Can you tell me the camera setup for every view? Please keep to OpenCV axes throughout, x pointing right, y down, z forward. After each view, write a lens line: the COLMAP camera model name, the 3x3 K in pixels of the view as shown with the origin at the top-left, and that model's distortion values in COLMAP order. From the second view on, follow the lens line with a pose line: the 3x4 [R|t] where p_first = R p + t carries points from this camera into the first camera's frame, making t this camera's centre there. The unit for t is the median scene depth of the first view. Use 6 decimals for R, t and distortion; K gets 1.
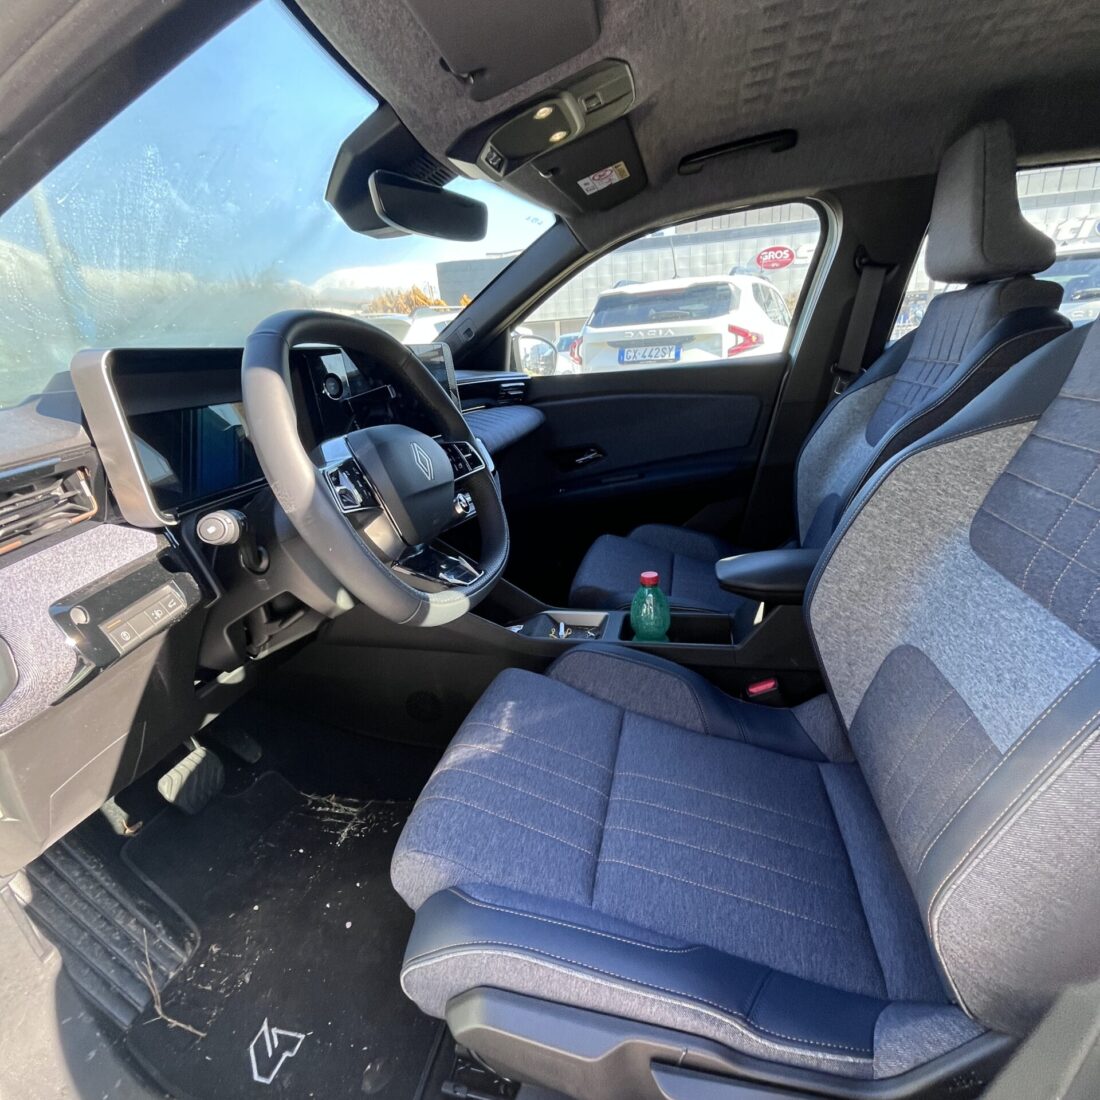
lens RADIAL K [[595.8, 0, 547.0], [0, 595.8, 549.0], [0, 0, 1]] dist [-0.005056, 0.001446]
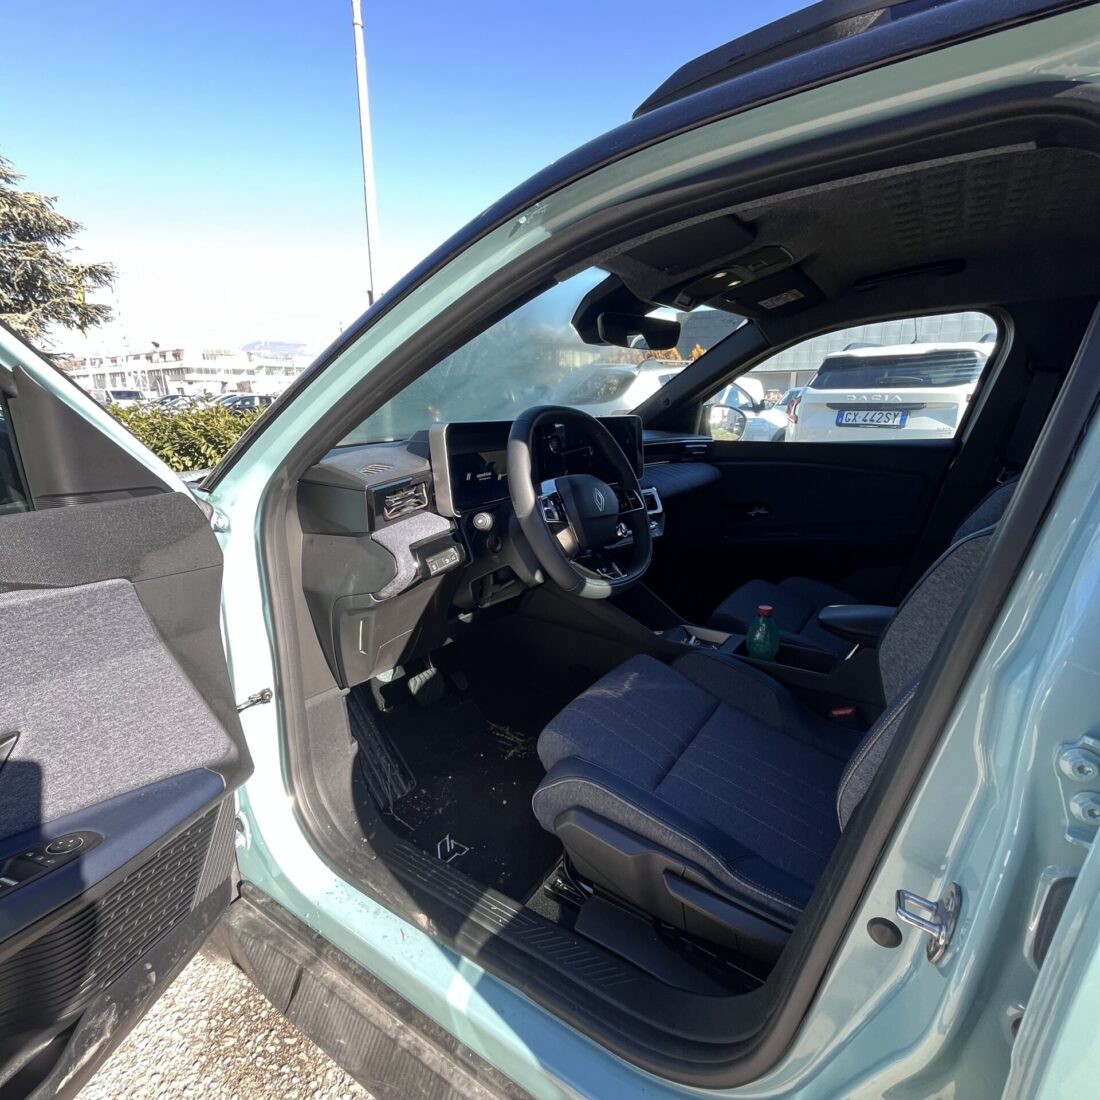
lens RADIAL K [[595.8, 0, 548.4], [0, 595.8, 548.9], [0, 0, 1]] dist [-0.005056, 0.001446]
pose [[0.934196, 0.144777, -0.326063, 0.184221], [-0.166002, 0.985390, -0.038078, 0.061053], [0.315786, 0.089699, 0.944581, -0.485870]]
